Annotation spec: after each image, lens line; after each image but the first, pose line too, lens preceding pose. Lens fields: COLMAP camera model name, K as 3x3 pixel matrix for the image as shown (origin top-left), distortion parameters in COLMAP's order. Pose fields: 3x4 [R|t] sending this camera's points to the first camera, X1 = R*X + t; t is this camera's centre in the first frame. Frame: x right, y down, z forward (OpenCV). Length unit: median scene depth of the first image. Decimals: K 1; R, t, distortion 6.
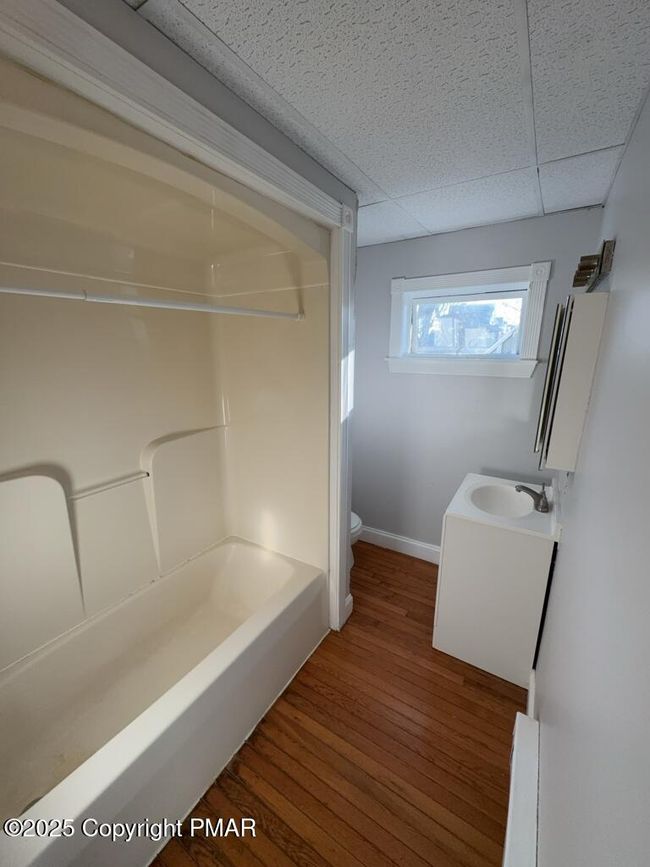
lens RADIAL K [[344.3, 0, 323.4], [0, 344.3, 431.6], [0, 0, 1]] dist [-0.002140, -0.000051]
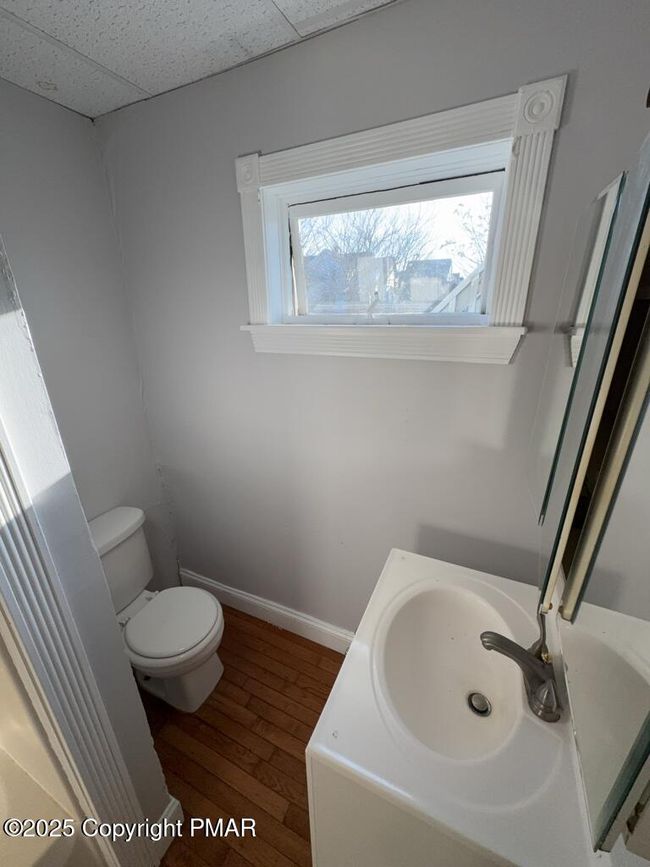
lens RADIAL K [[344.3, 0, 324.5], [0, 344.3, 434.7], [0, 0, 1]] dist [-0.002140, -0.000051]
pose [[0.993179, -0.055248, 0.102681, 0.255547], [0.043528, 0.992633, 0.113070, -0.108283], [-0.108171, -0.107829, 0.988267, 0.475357]]
